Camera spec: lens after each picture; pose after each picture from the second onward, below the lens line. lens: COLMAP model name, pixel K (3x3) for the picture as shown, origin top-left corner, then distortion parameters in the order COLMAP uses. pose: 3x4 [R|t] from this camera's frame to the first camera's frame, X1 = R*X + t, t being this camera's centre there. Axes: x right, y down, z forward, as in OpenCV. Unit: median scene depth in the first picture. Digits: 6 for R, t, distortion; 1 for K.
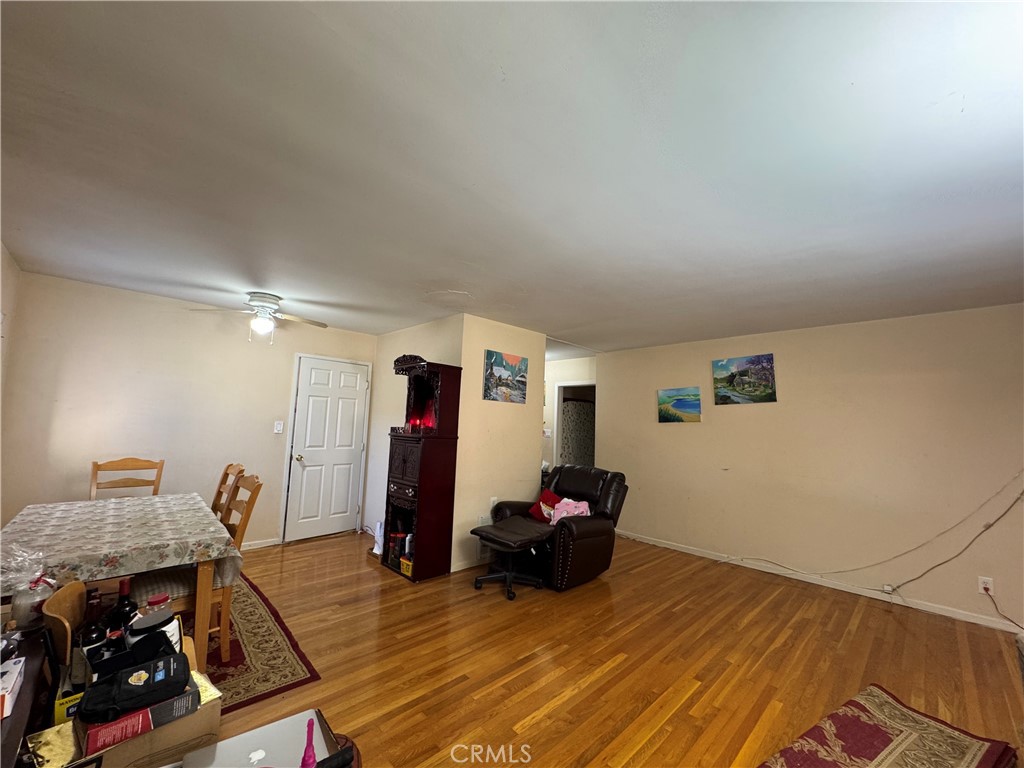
lens RADIAL K [[409.8, 0, 512.7], [0, 409.8, 383.1], [0, 0, 1]] dist [0.000302, 0.000032]
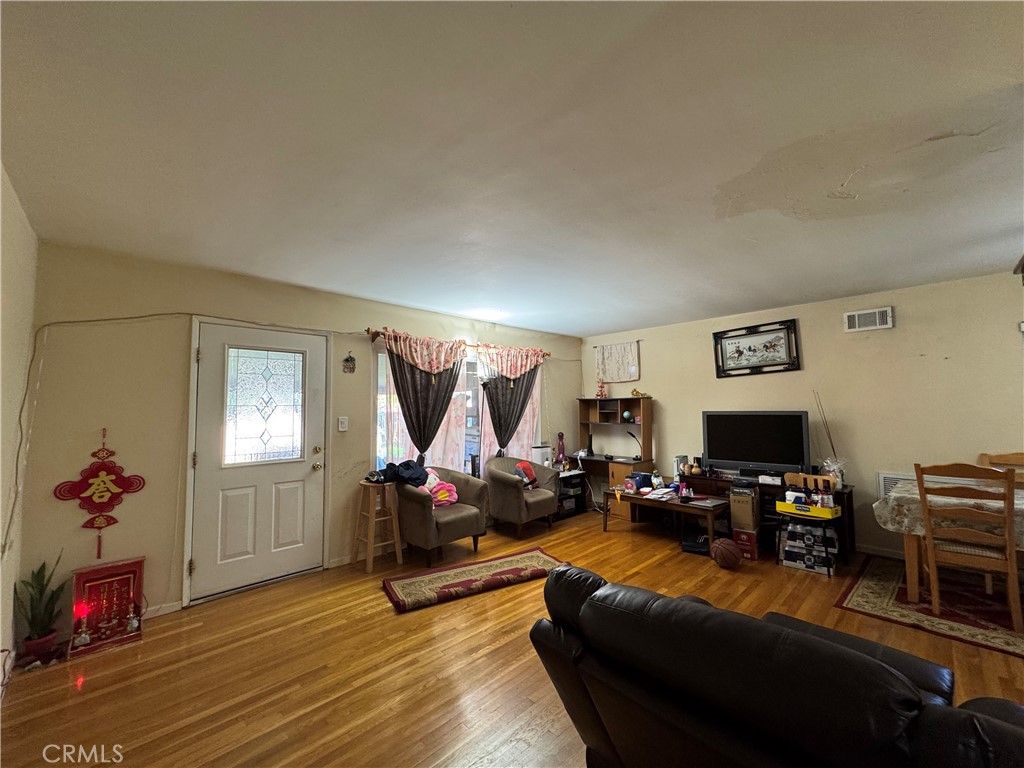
lens RADIAL K [[409.8, 0, 512.7], [0, 409.8, 383.1], [0, 0, 1]] dist [0.000302, 0.000032]
pose [[-0.999694, -0.023942, 0.006293, 0.287992], [-0.024646, 0.986446, -0.162223, 0.136622], [-0.002324, -0.162328, -0.986734, 1.251083]]
